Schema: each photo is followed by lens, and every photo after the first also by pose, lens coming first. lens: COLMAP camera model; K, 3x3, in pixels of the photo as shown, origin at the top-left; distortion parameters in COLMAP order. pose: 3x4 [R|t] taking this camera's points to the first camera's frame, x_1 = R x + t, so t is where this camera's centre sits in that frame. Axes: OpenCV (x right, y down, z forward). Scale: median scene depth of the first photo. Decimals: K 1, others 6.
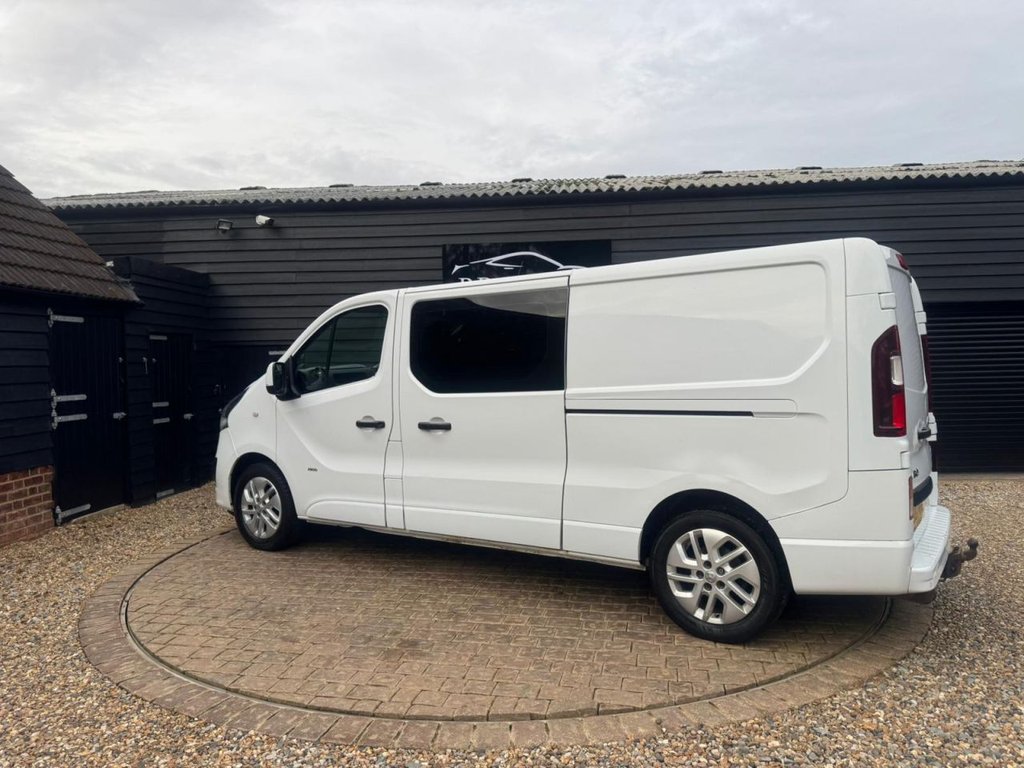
lens RADIAL K [[729.9, 0, 510.9], [0, 729.9, 386.4], [0, 0, 1]] dist [0.007123, -0.009052]
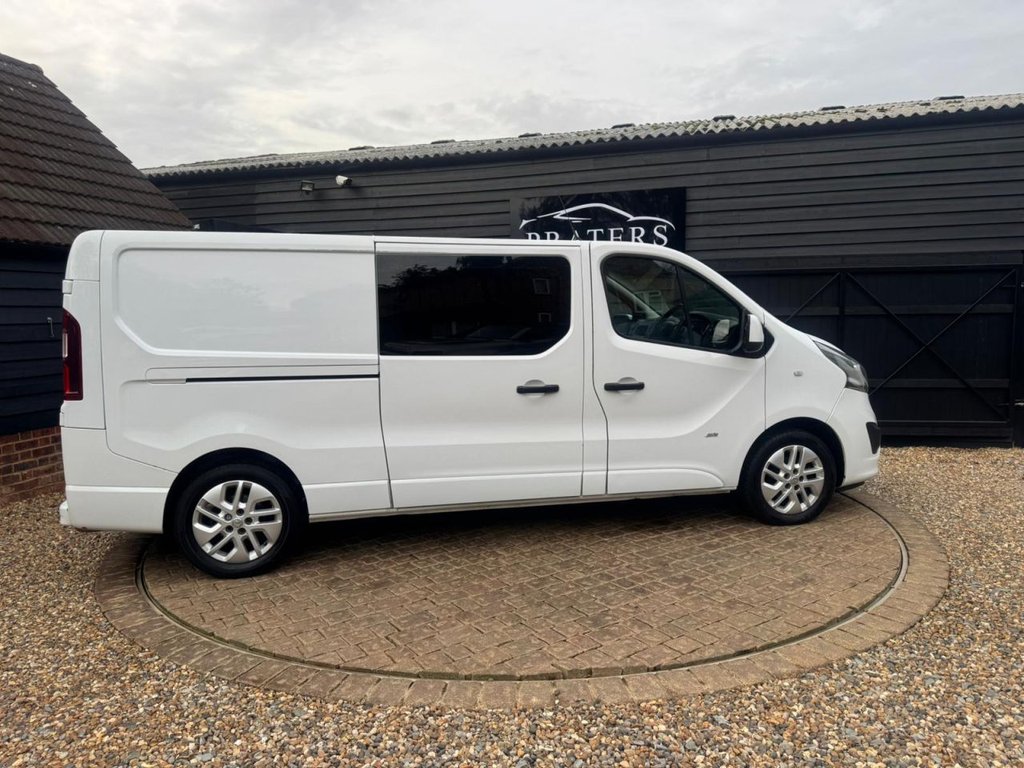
lens RADIAL K [[729.7, 0, 509.5], [0, 729.7, 385.9], [0, 0, 1]] dist [0.008621, -0.010553]
pose [[0.982325, 0.017903, -0.186323, 0.283089], [-0.006276, 0.998006, 0.062805, -0.011260], [0.187076, -0.060526, 0.980479, 0.049152]]
